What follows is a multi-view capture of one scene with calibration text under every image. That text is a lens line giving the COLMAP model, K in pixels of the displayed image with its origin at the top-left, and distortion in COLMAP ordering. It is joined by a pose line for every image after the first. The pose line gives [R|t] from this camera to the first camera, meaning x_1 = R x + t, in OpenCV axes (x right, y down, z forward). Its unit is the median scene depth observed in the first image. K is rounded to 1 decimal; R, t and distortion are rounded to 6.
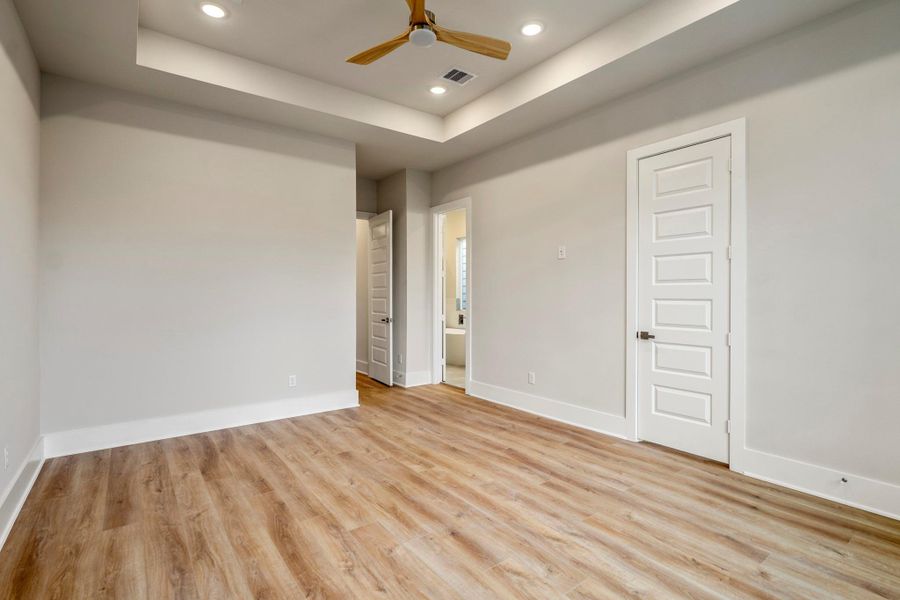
lens RADIAL K [[429.7, 0, 449.2], [0, 429.7, 306.9], [0, 0, 1]] dist [-0.000712, 0.000053]
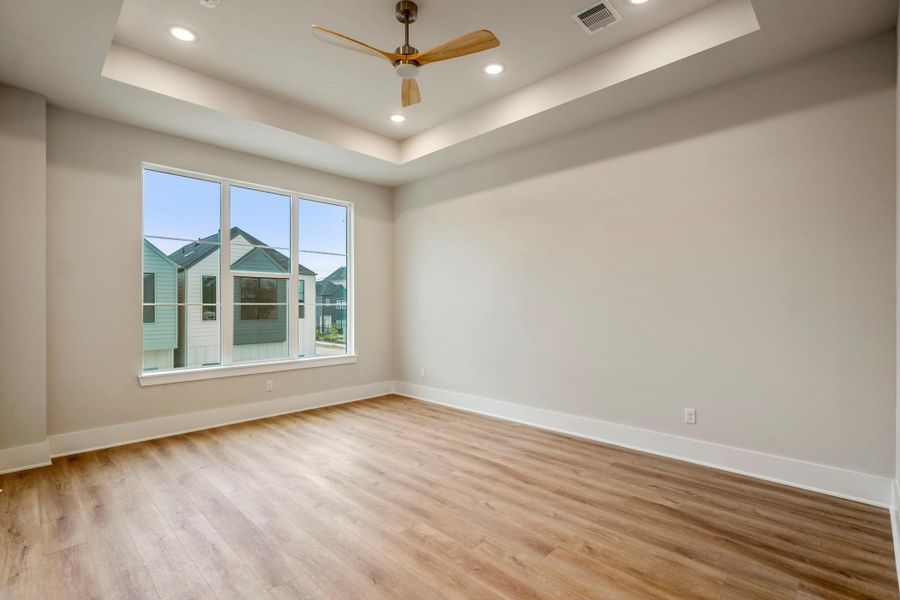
lens RADIAL K [[429.7, 0, 449.2], [0, 429.7, 306.9], [0, 0, 1]] dist [-0.000712, 0.000053]
pose [[-0.989987, 0.004359, -0.141094, -0.010061], [-0.000227, 0.999473, 0.032466, -0.060624], [0.141161, 0.032173, -0.989464, 1.978150]]
